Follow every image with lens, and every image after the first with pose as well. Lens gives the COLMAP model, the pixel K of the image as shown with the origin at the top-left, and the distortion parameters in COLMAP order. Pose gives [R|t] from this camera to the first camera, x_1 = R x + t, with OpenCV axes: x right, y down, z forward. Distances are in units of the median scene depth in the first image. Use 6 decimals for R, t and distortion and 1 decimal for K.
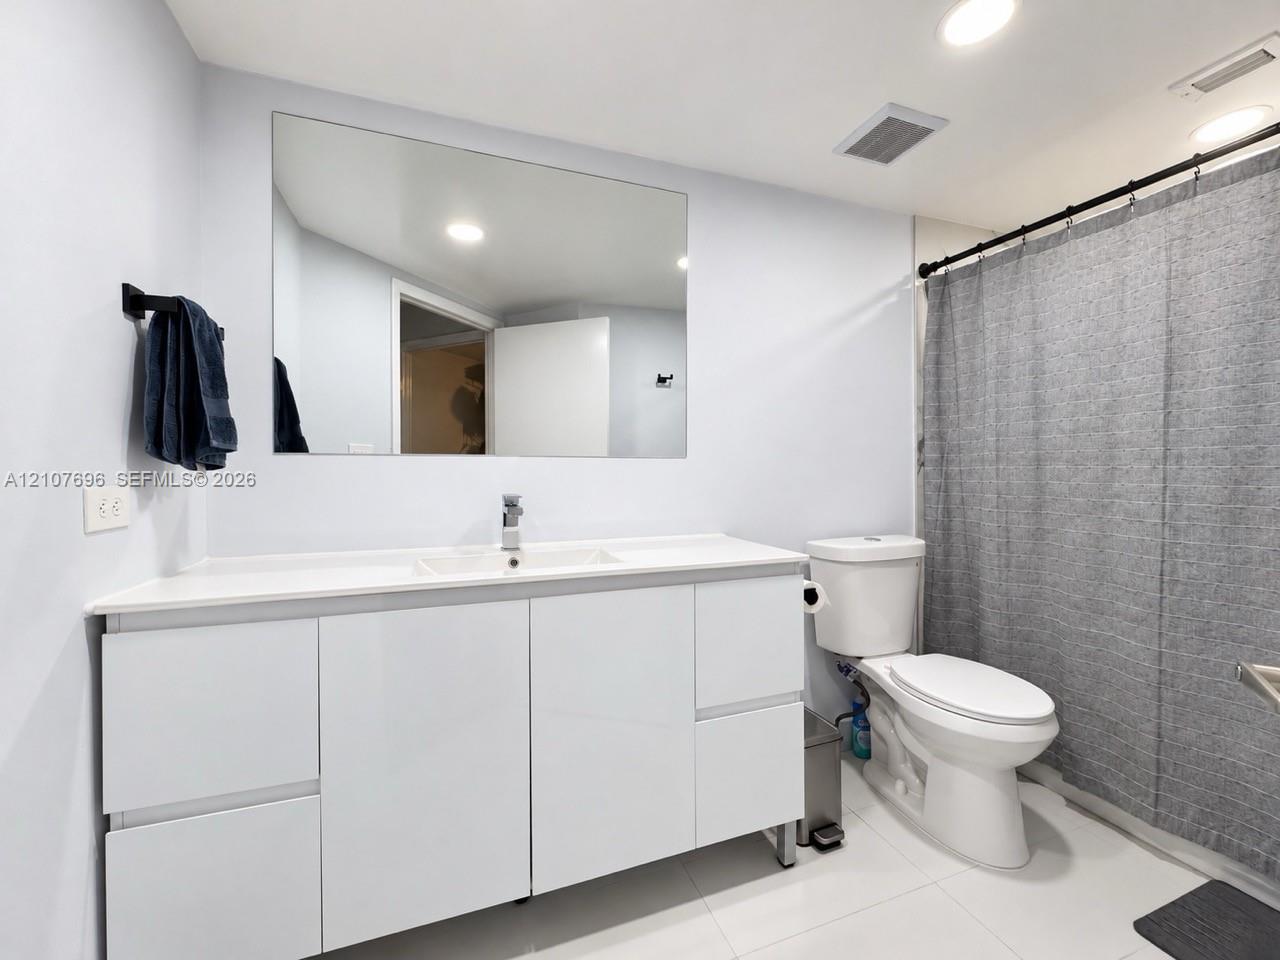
lens RADIAL K [[513.2, 0, 640.0], [0, 513.2, 480.0], [0, 0, 1]] dist [0.000219, 0.000611]
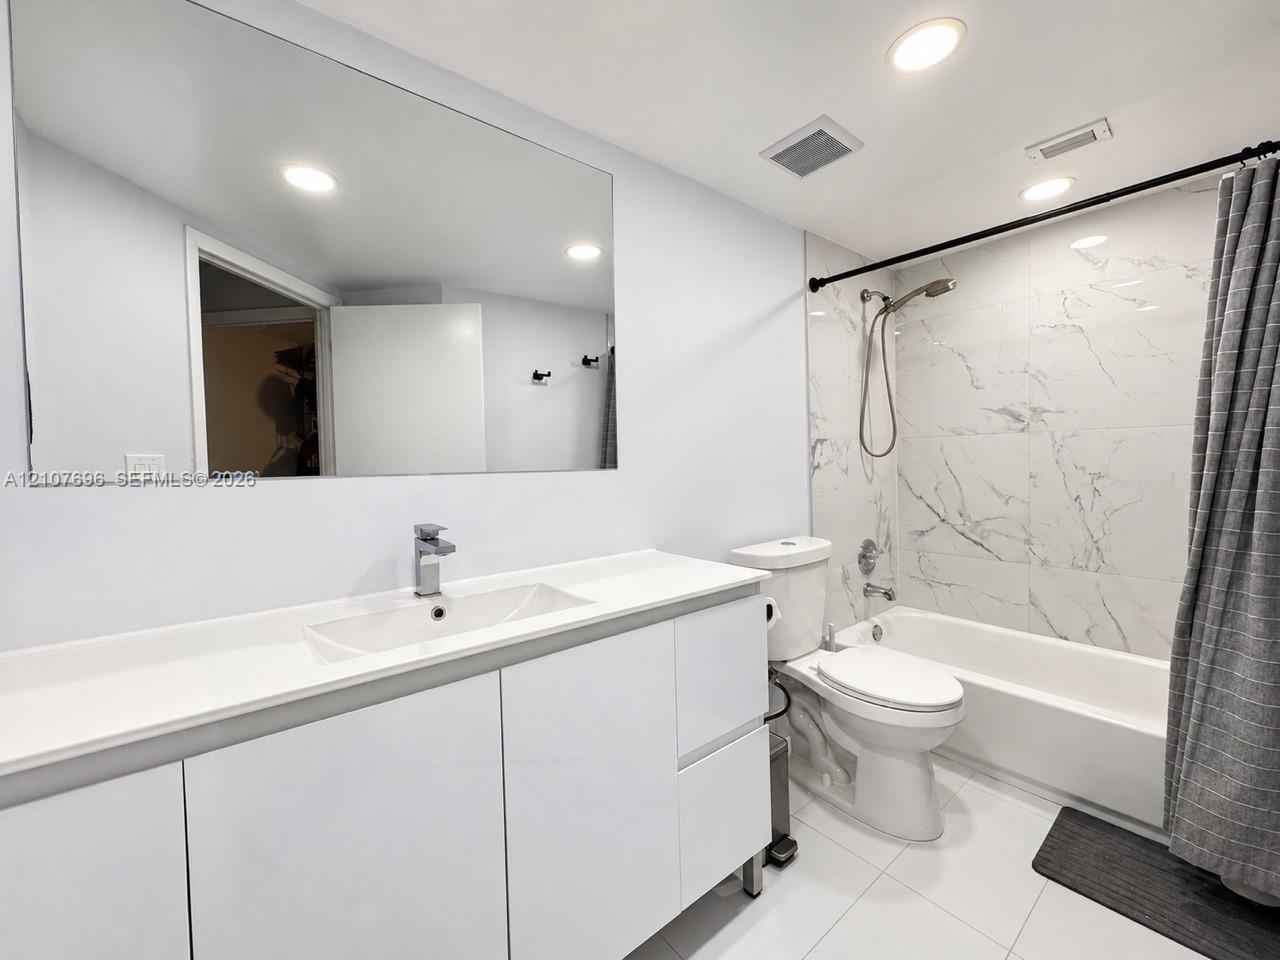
lens RADIAL K [[513.2, 0, 640.0], [0, 513.2, 480.0], [0, 0, 1]] dist [0.000219, 0.000611]
pose [[0.946649, -0.029311, 0.320930, -0.170107], [0.025729, 0.999550, 0.015398, -0.038587], [-0.321237, -0.006319, 0.946978, 0.136252]]
